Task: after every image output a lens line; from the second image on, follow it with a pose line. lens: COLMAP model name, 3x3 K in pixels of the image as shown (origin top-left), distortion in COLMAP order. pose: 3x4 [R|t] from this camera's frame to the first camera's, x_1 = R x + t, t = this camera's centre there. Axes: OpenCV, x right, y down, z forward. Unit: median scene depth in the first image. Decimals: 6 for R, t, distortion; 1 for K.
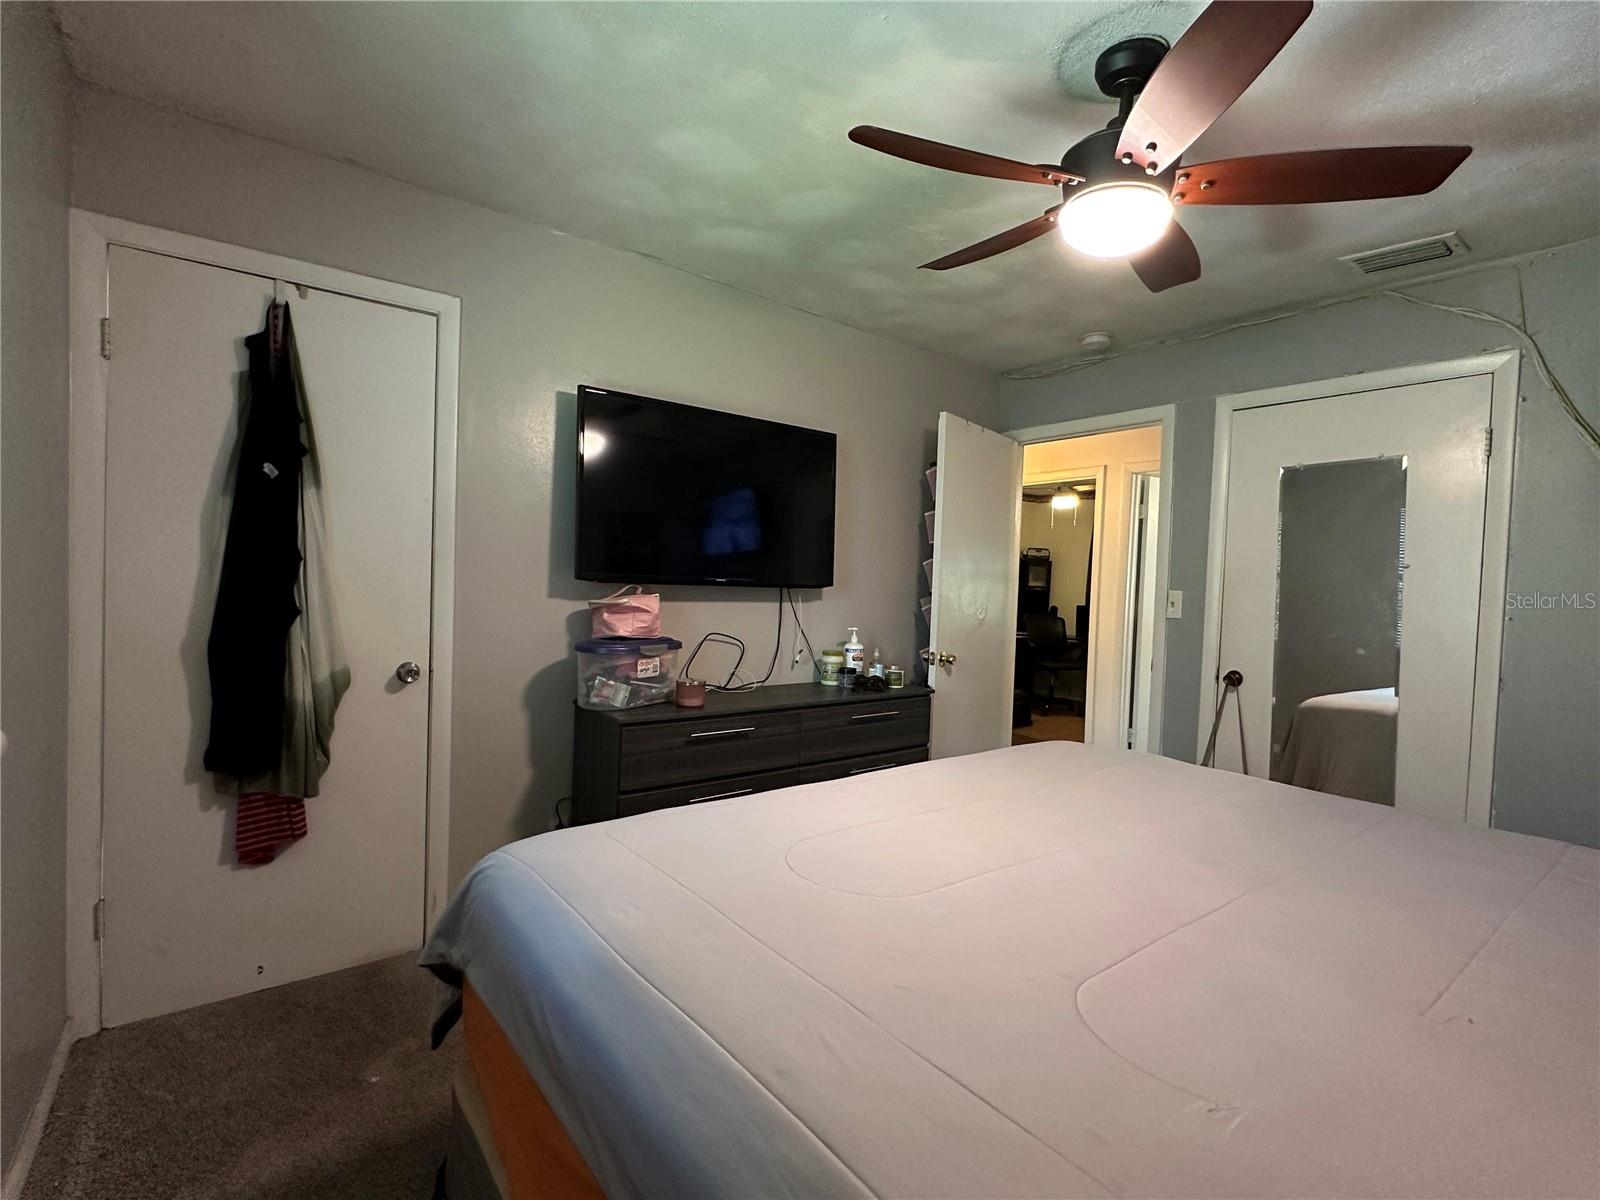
lens RADIAL K [[738.6, 0, 801.2], [0, 738.6, 604.3], [0, 0, 1]] dist [-0.003651, -0.000454]
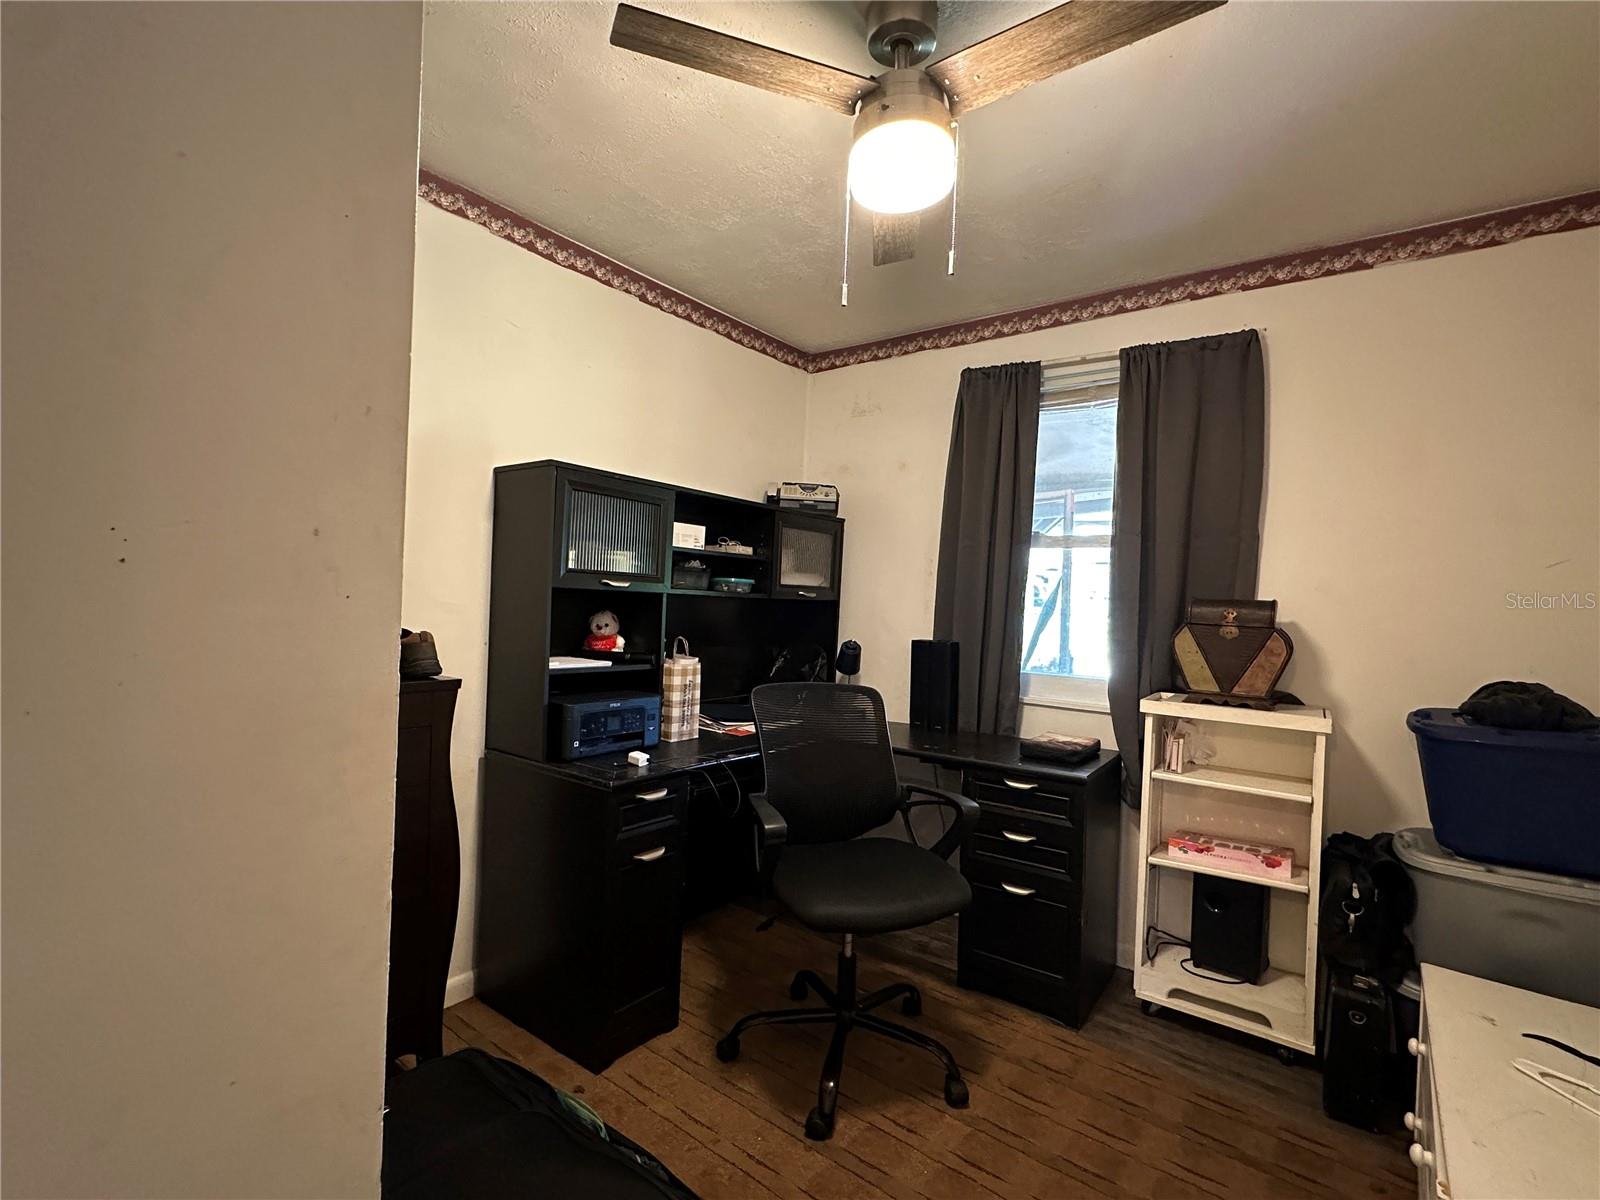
lens RADIAL K [[738.6, 0, 797.6], [0, 738.6, 598.2], [0, 0, 1]] dist [-0.003651, -0.000454]
pose [[0.966387, -0.007201, 0.256990, 0.225307], [0.007923, 0.999967, -0.001775, -0.018339], [-0.256969, 0.003752, 0.966412, 0.658938]]
